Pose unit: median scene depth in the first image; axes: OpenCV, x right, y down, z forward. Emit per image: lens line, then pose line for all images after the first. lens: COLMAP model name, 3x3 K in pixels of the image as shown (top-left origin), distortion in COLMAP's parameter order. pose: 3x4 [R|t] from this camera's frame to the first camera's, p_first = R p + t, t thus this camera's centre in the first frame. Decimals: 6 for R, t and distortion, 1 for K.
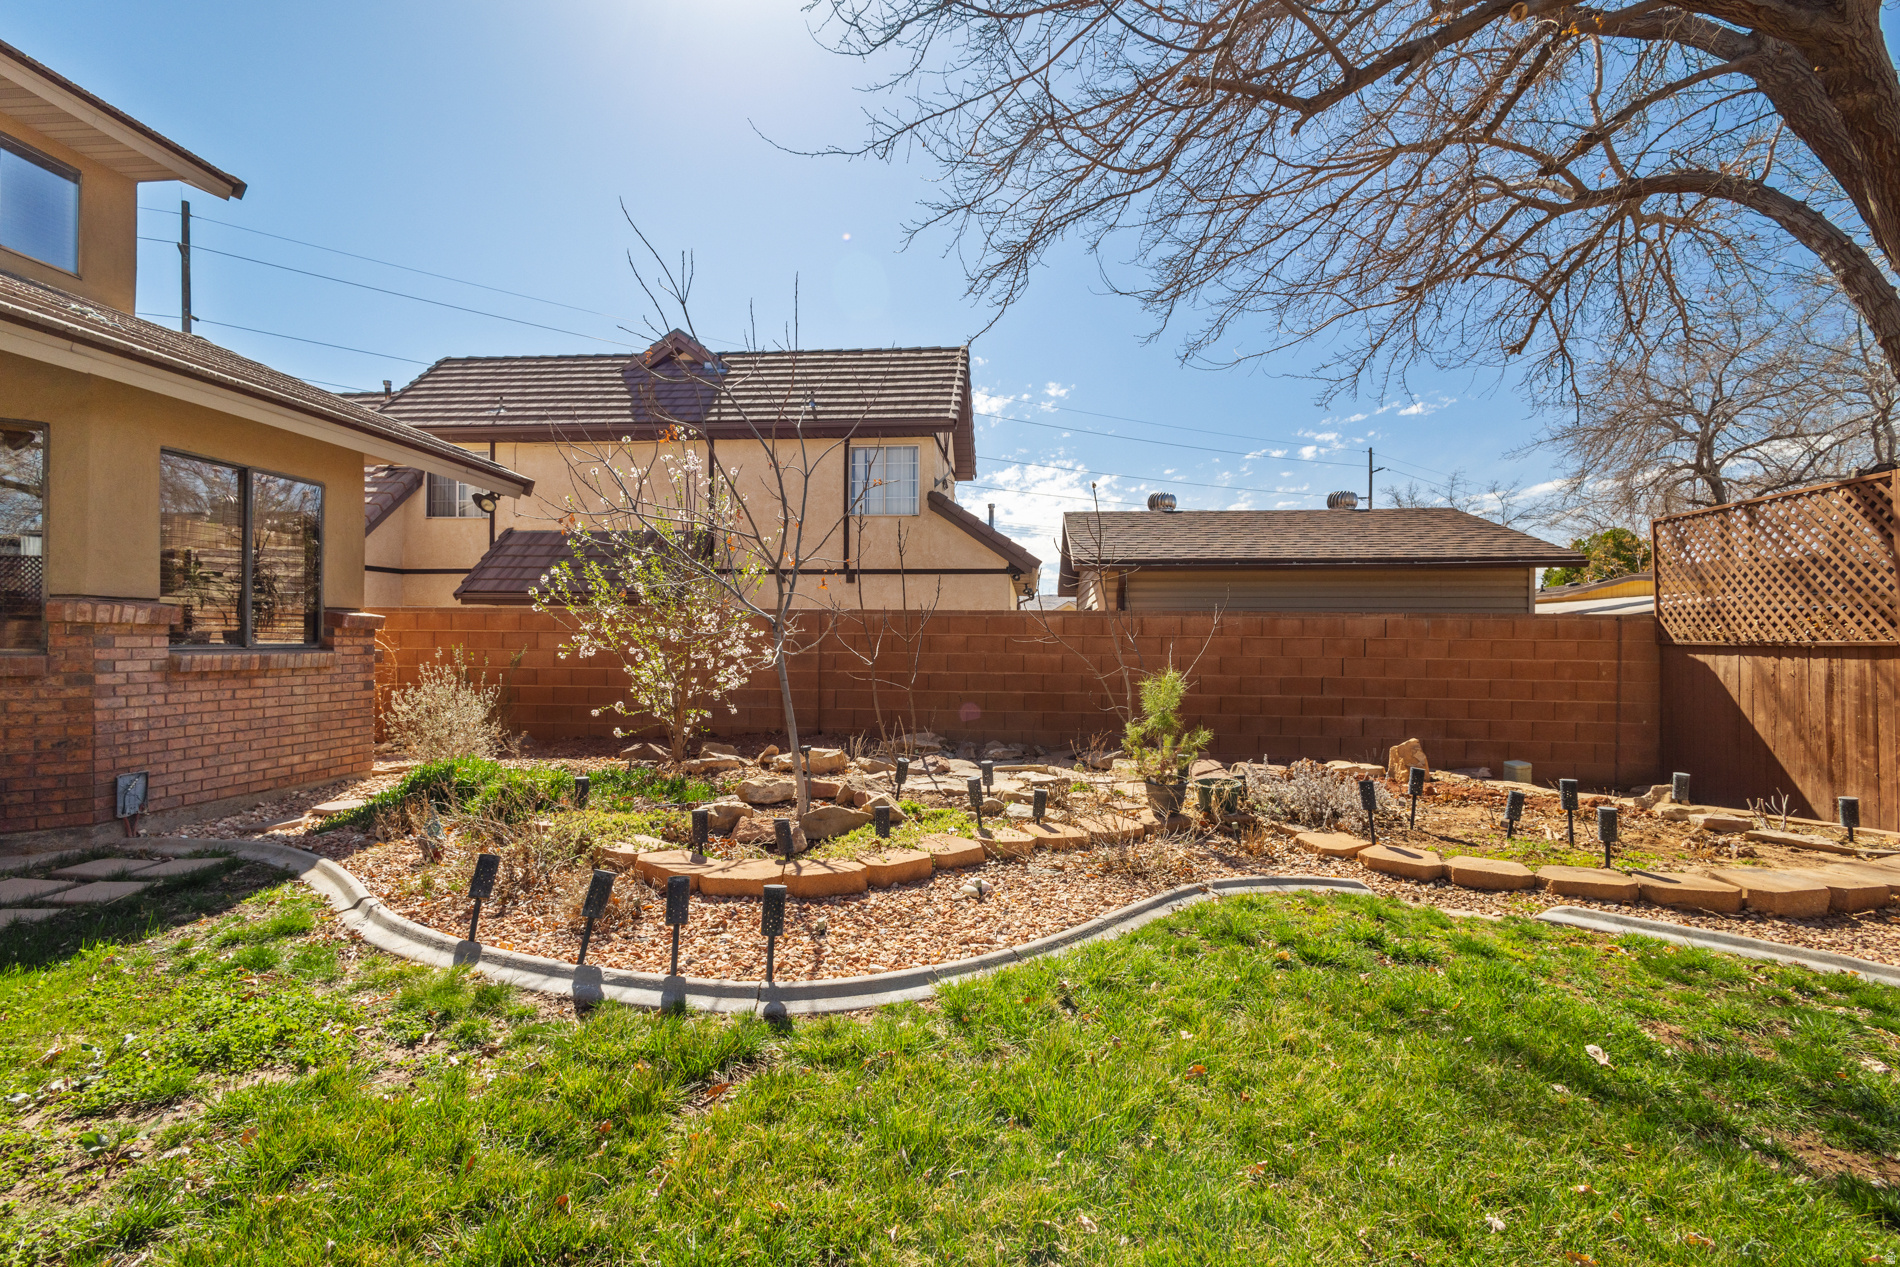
lens RADIAL K [[864.4, 0, 939.0], [0, 864.4, 628.4], [0, 0, 1]] dist [0.004067, -0.000149]
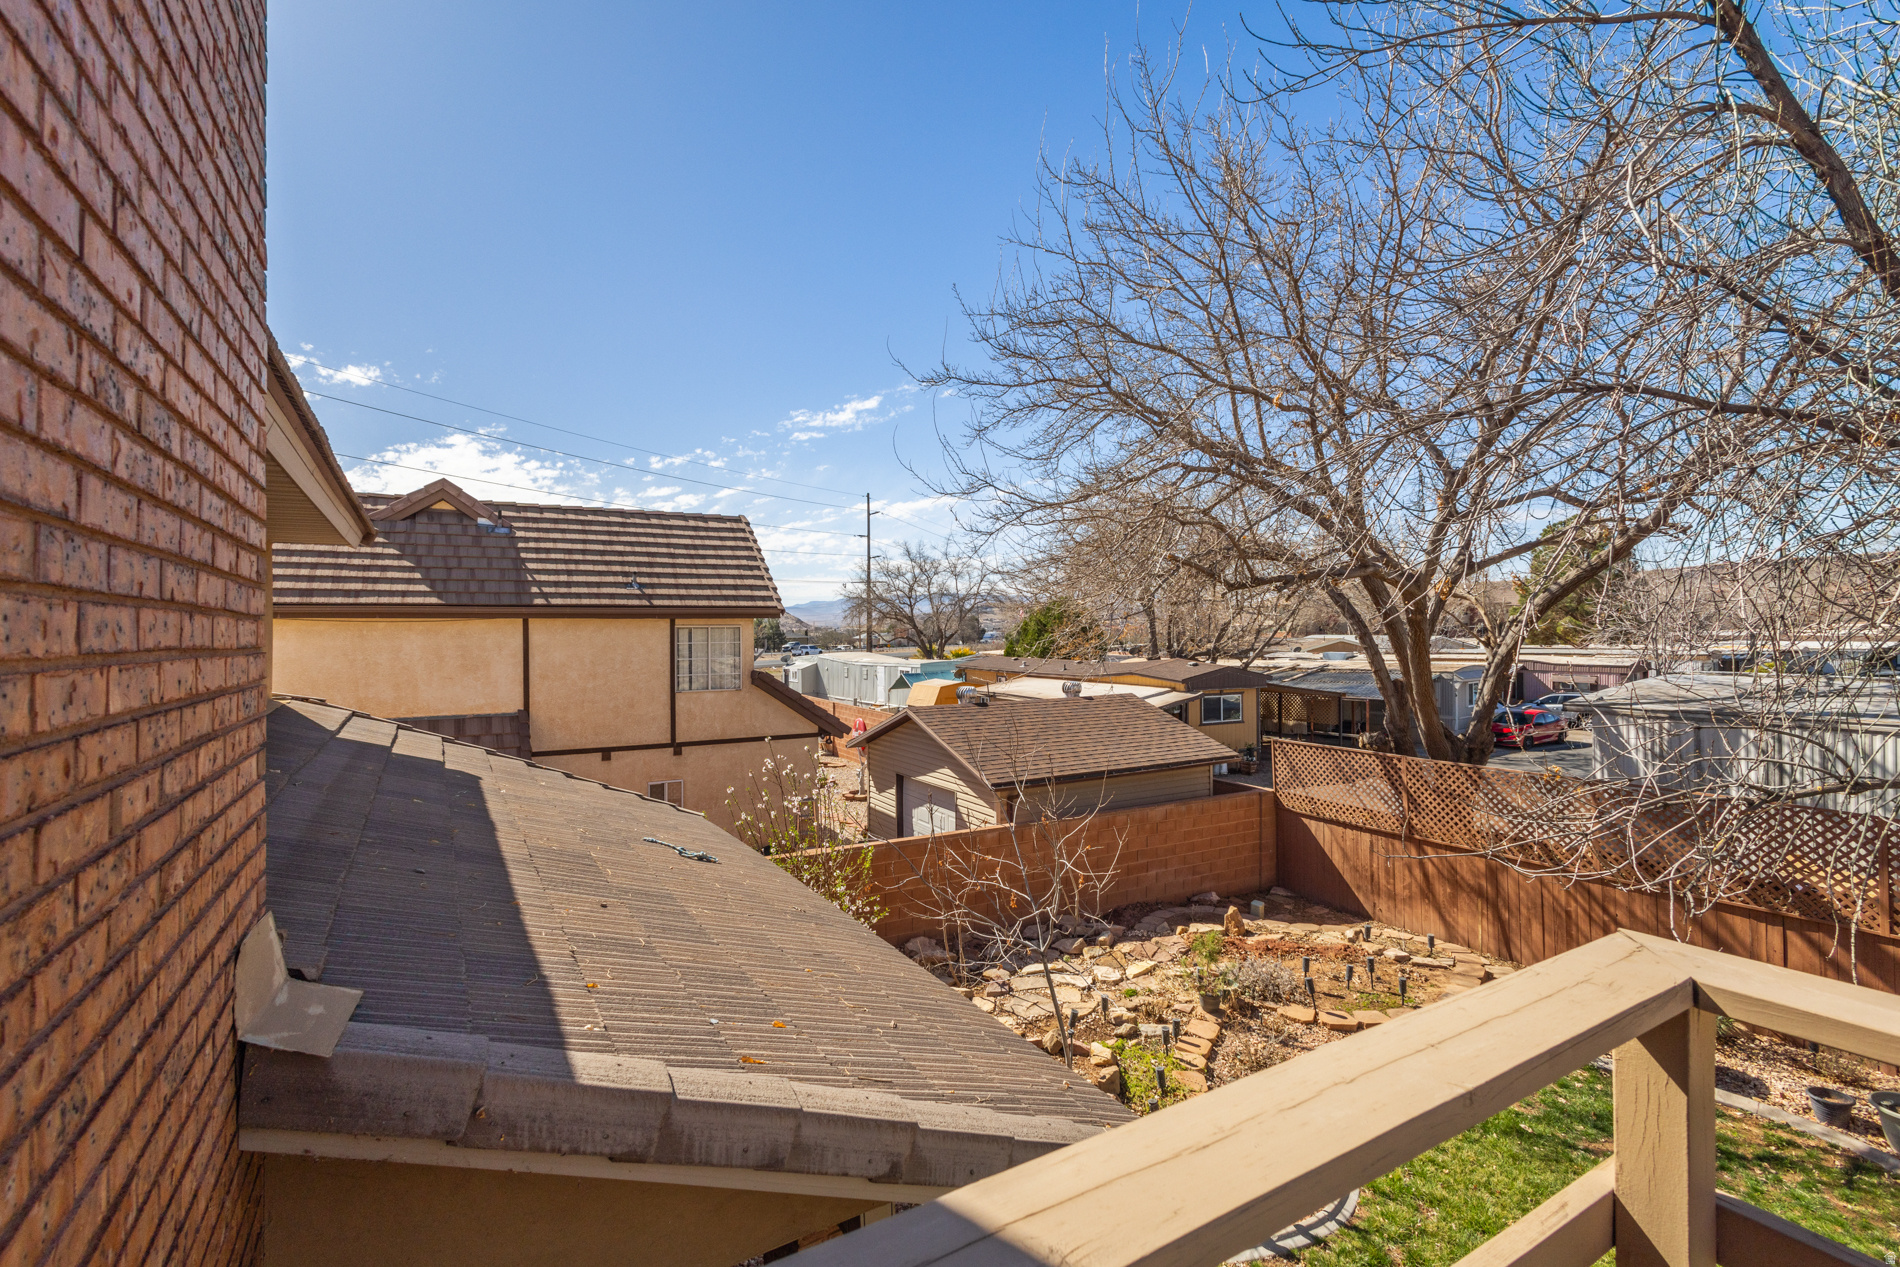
lens RADIAL K [[864.4, 0, 939.0], [0, 864.4, 628.4], [0, 0, 1]] dist [0.004067, -0.000149]
pose [[0.829083, -0.011583, 0.559006, -0.835951], [0.010322, 0.999932, 0.005411, -0.413341], [-0.559031, 0.001284, 0.829146, -0.109420]]
